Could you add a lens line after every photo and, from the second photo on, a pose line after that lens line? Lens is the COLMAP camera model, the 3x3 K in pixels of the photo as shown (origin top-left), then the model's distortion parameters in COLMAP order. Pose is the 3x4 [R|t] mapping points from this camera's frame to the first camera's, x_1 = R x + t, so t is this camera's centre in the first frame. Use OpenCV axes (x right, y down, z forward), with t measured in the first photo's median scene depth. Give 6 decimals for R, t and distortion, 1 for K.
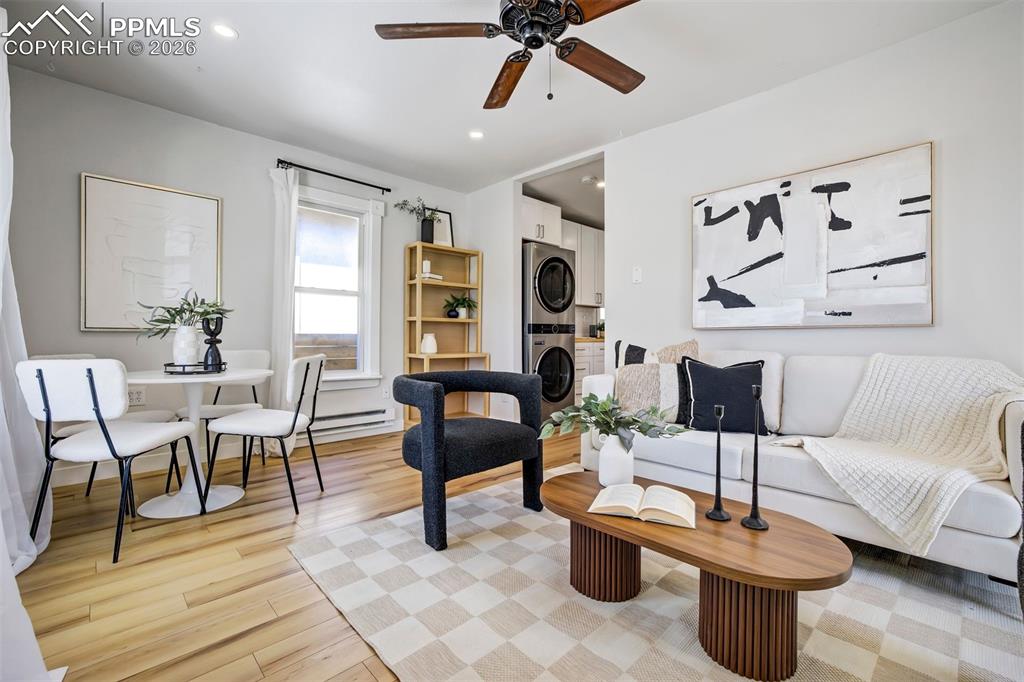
lens RADIAL K [[443.2, 0, 508.1], [0, 443.2, 340.4], [0, 0, 1]] dist [-0.012052, 0.001973]
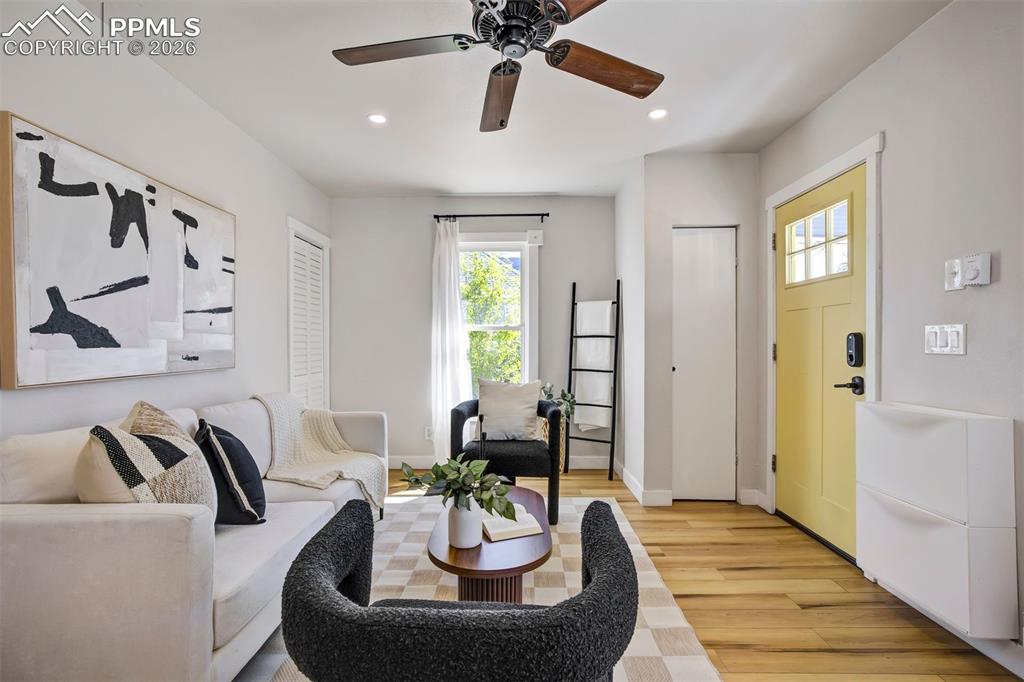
lens RADIAL K [[459.0, 0, 505.6], [0, 459.0, 346.0], [0, 0, 1]] dist [0.005816, 0.003181]
pose [[-0.702106, -0.001244, 0.712071, -0.365560], [0.007499, 0.999930, 0.009142, -0.082809], [-0.712033, 0.011758, -0.702048, 1.107938]]
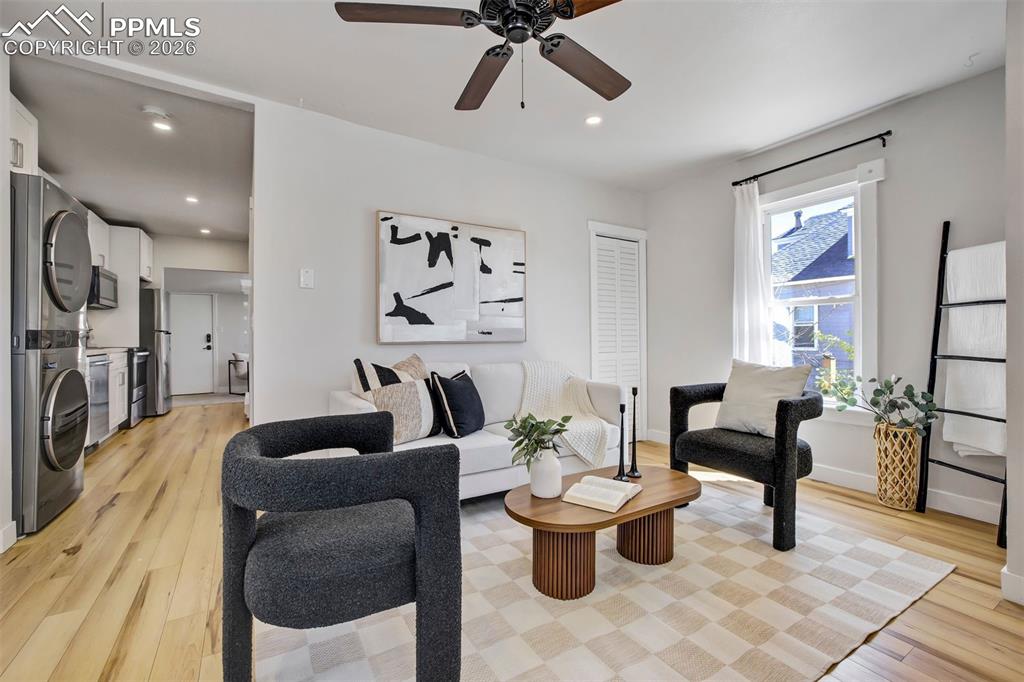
lens RADIAL K [[443.2, 0, 515.0], [0, 443.2, 337.9], [0, 0, 1]] dist [-0.012052, 0.001973]
pose [[0.211188, 0.002939, 0.977441, -0.555416], [0.011299, 0.999921, -0.005447, -0.033320], [-0.977380, 0.012194, 0.211138, 0.560644]]
